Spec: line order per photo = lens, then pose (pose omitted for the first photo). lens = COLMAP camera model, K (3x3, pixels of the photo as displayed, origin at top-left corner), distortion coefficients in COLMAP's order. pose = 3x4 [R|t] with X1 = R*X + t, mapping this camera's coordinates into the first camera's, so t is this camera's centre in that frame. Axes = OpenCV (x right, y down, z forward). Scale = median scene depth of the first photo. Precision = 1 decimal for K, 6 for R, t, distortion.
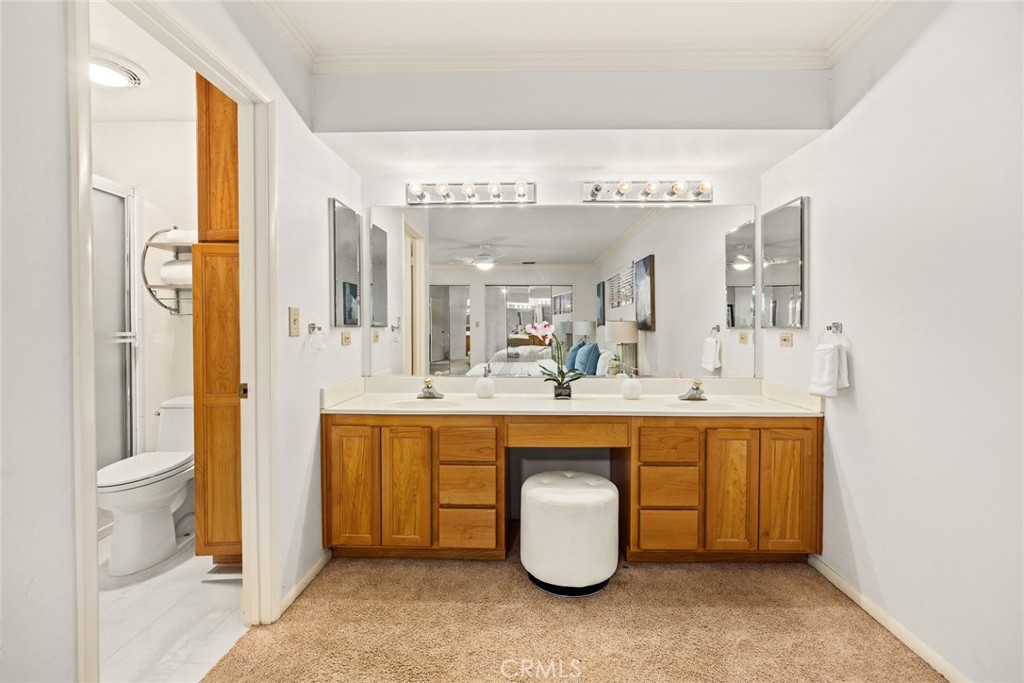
lens RADIAL K [[462.9, 0, 517.1], [0, 462.9, 340.7], [0, 0, 1]] dist [0.001675, 0.000017]
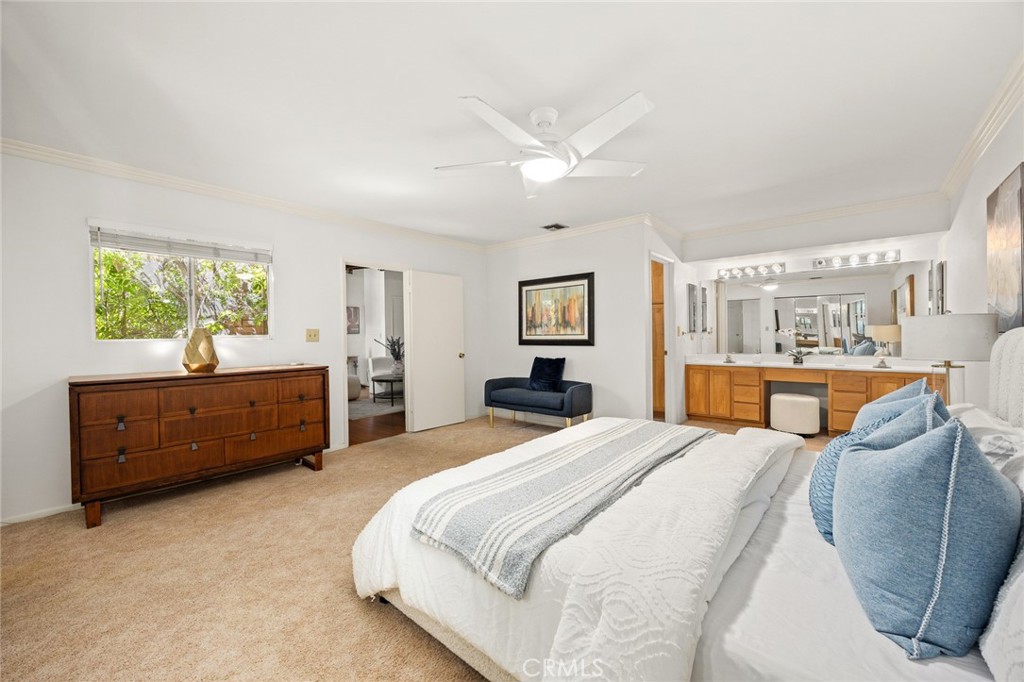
lens RADIAL K [[393.8, 0, 521.3], [0, 393.8, 341.7], [0, 0, 1]] dist [-0.001574, -0.000003]
pose [[0.785374, -0.001474, -0.619020, 0.255759], [0.000227, 0.999998, -0.002093, 0.028848], [0.619022, 0.001503, 0.785372, -1.434810]]
